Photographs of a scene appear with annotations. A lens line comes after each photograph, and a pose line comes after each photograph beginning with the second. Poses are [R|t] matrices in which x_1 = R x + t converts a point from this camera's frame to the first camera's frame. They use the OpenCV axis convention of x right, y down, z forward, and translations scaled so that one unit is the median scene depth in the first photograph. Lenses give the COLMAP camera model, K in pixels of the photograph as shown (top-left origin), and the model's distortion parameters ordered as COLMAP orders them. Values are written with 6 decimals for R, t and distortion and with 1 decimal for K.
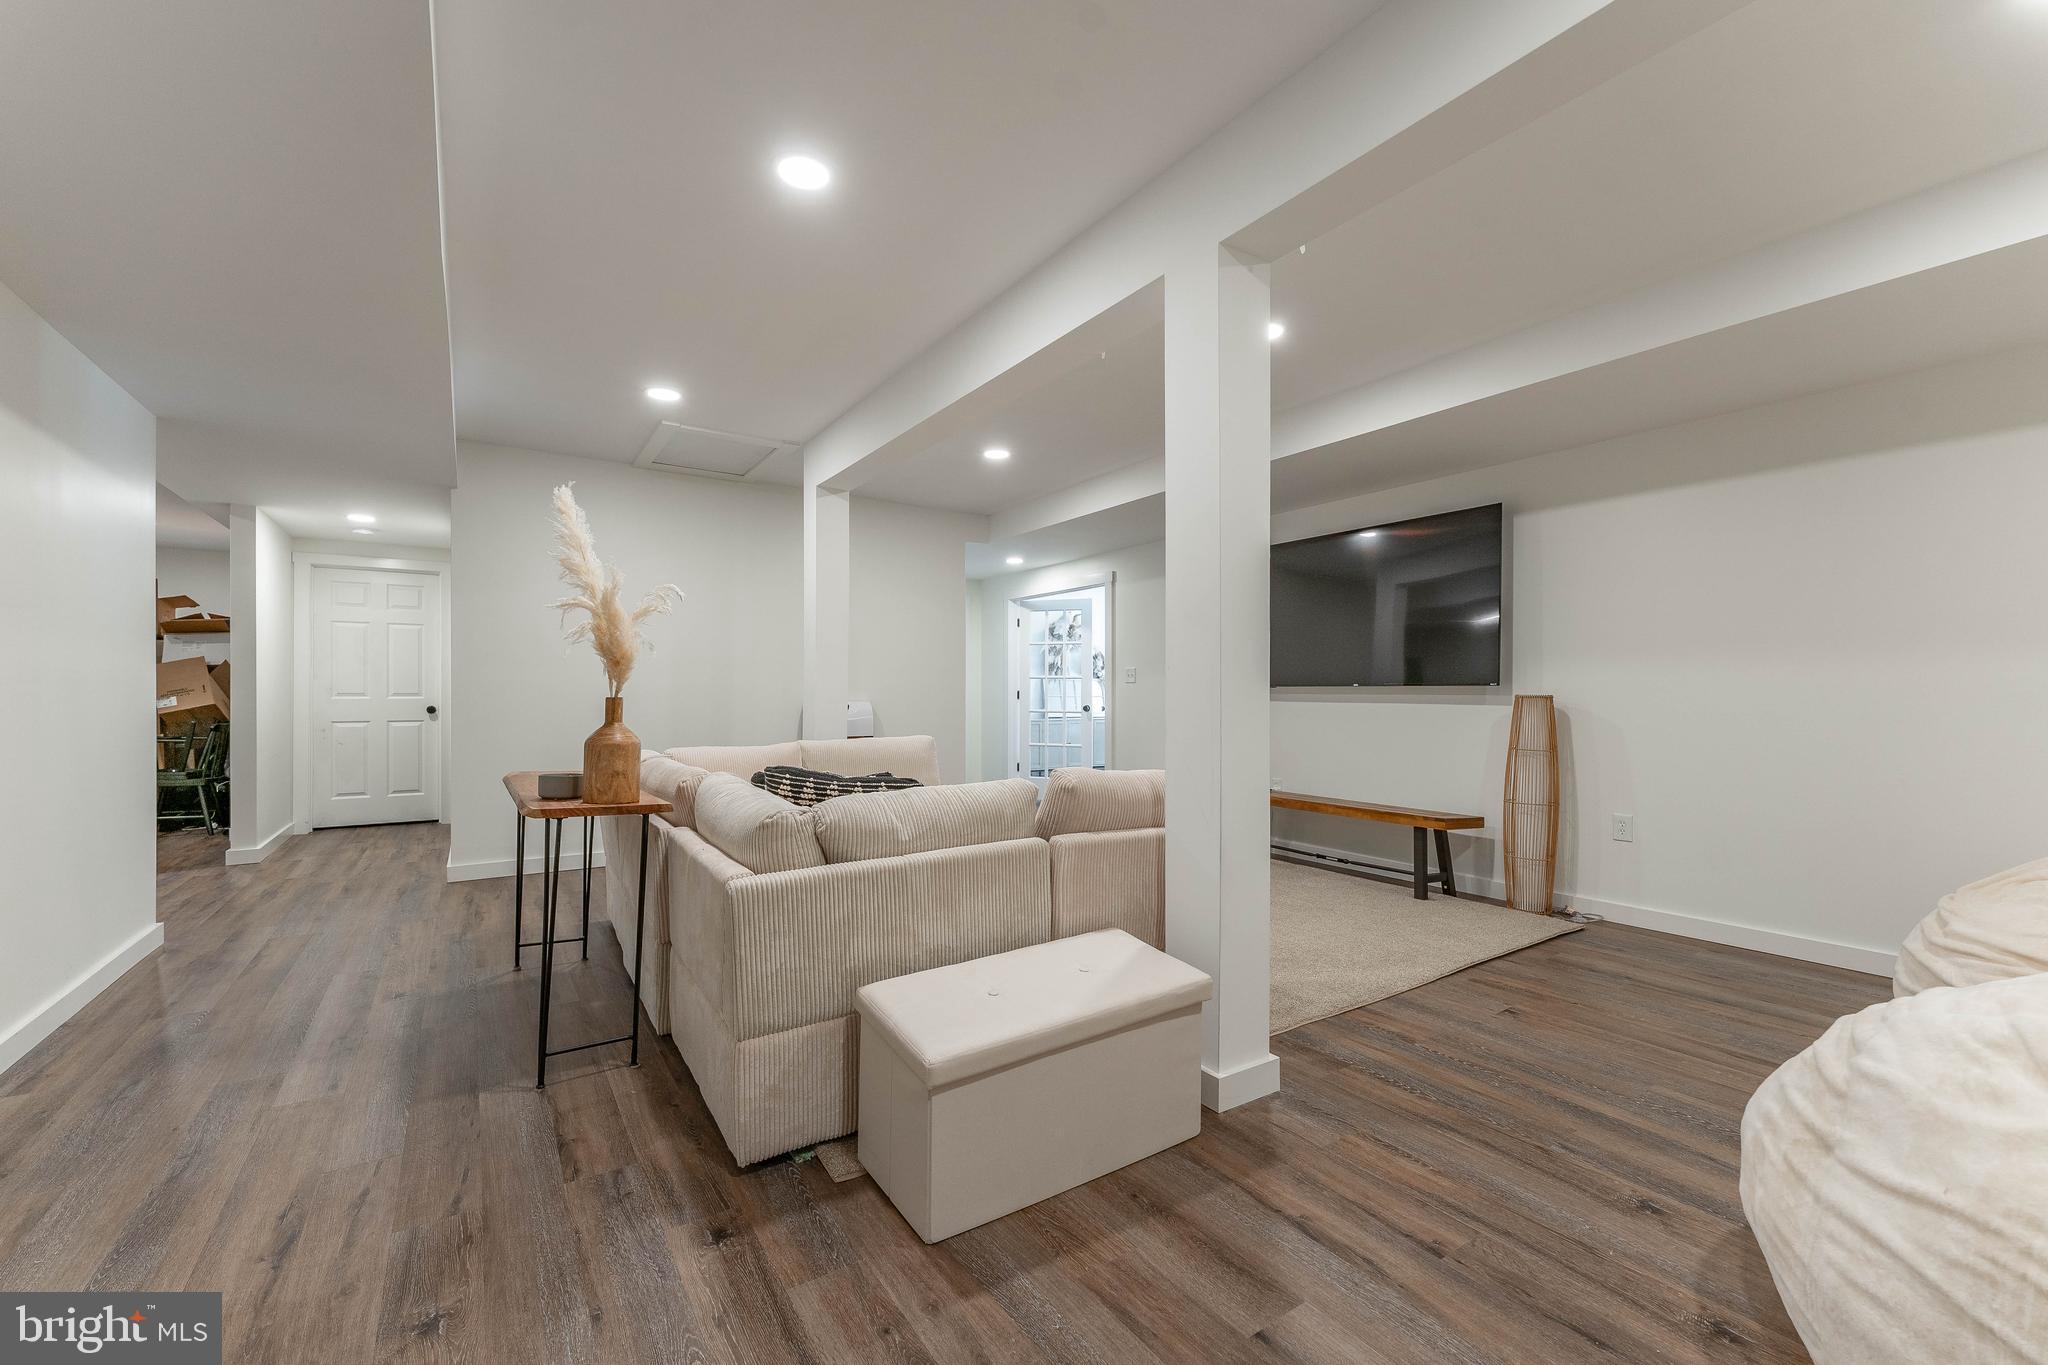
lens RADIAL K [[820.2, 0, 1019.3], [0, 820.2, 688.6], [0, 0, 1]] dist [-0.005089, 0.000535]
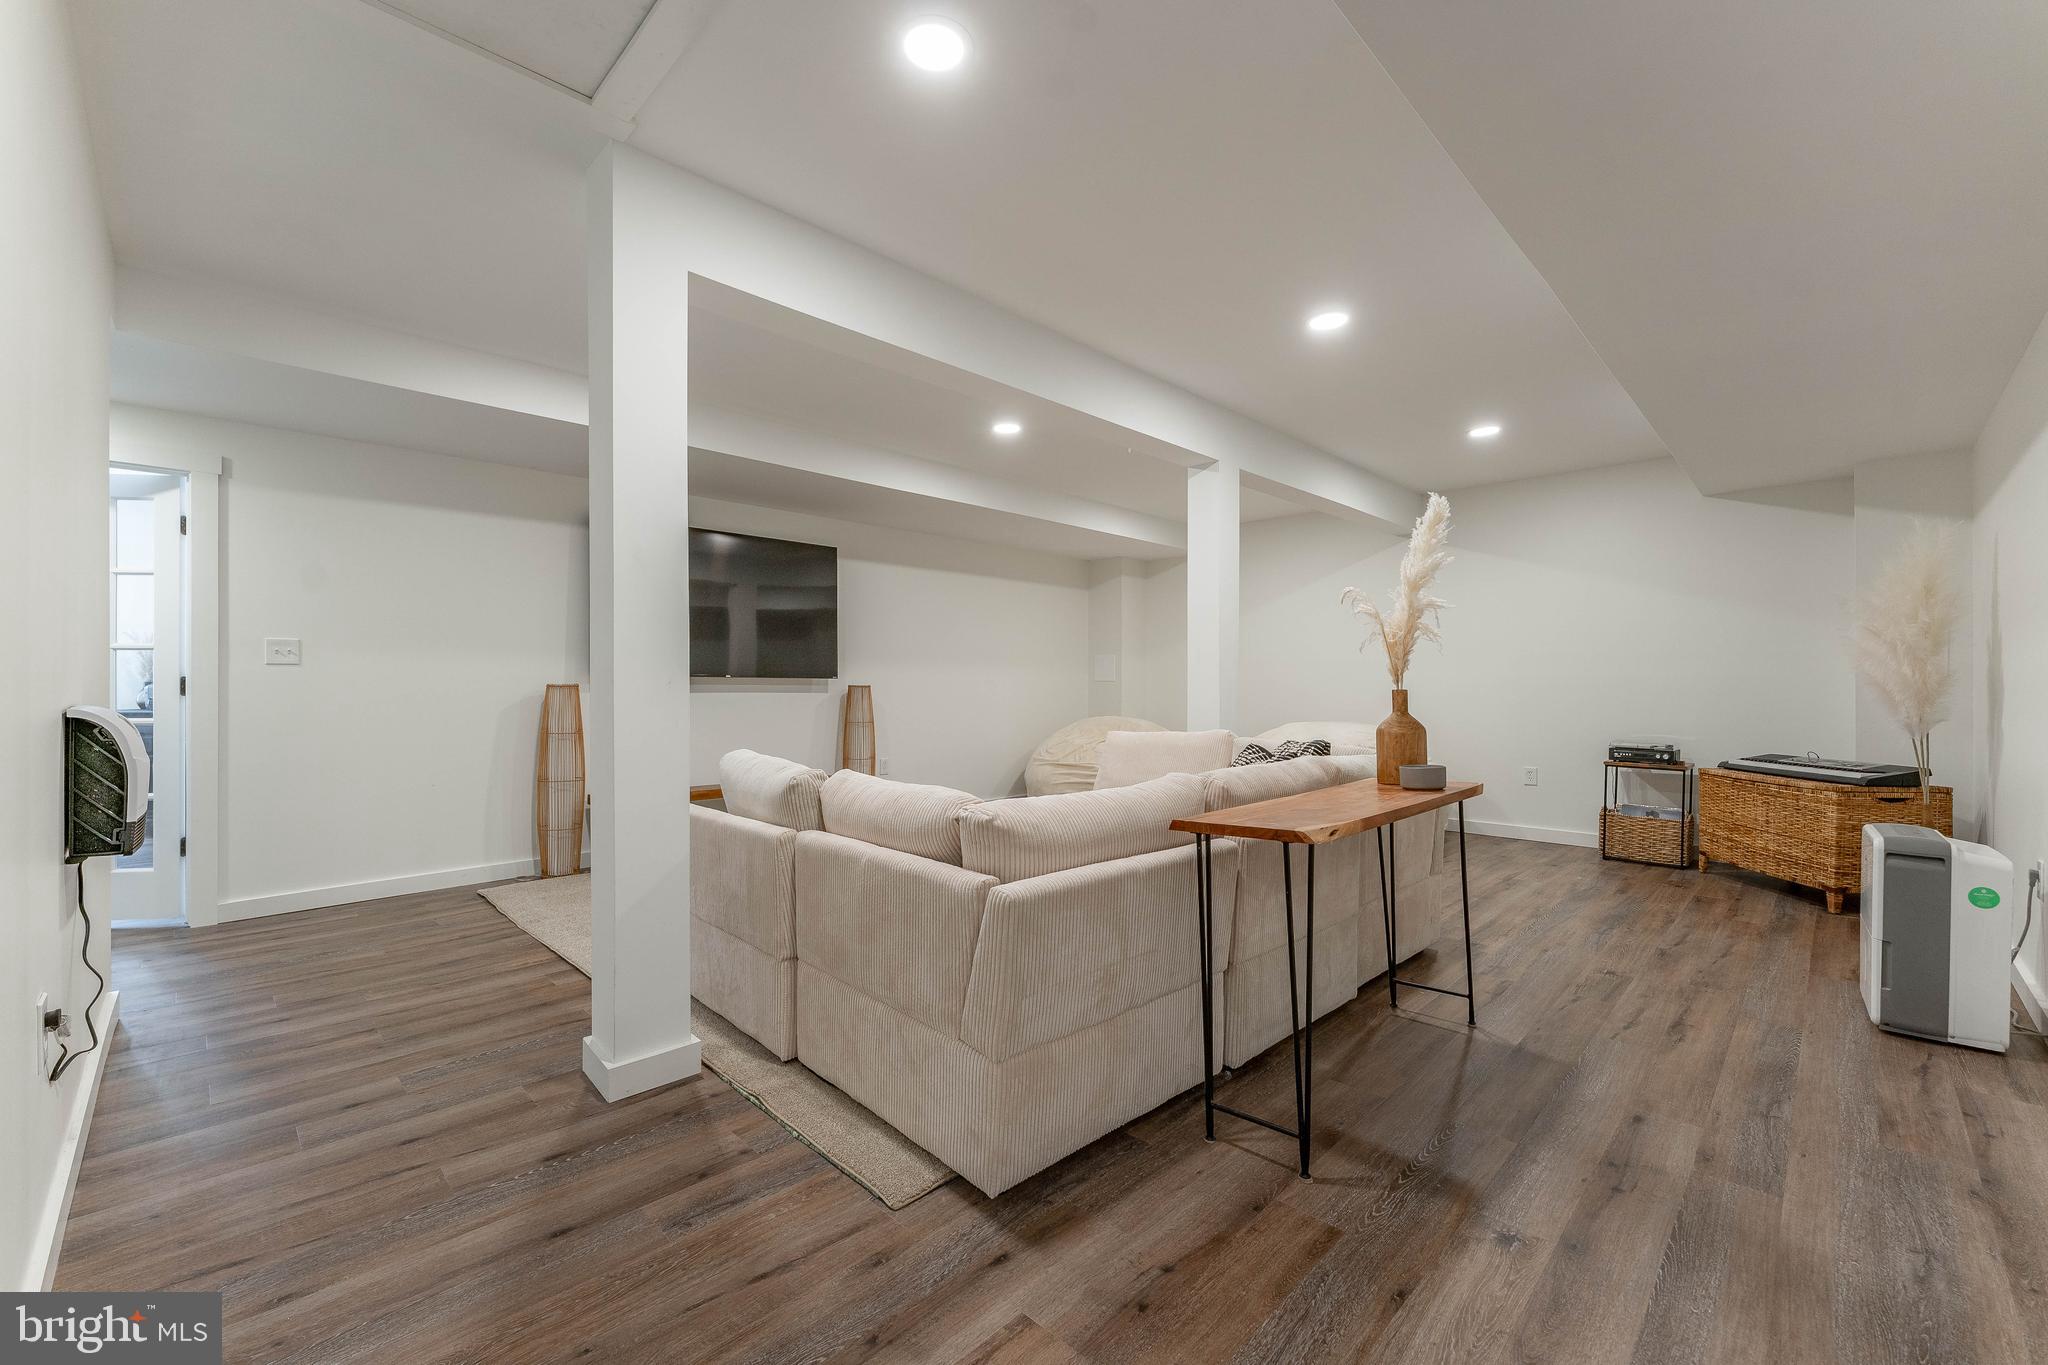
lens RADIAL K [[820.2, 0, 1022.4], [0, 820.2, 678.2], [0, 0, 1]] dist [-0.005089, 0.000535]
pose [[-0.193163, 0.006739, 0.981143, -1.357770], [-0.003532, 0.999965, -0.007564, 0.007867], [-0.981160, -0.004926, -0.193133, 1.567749]]
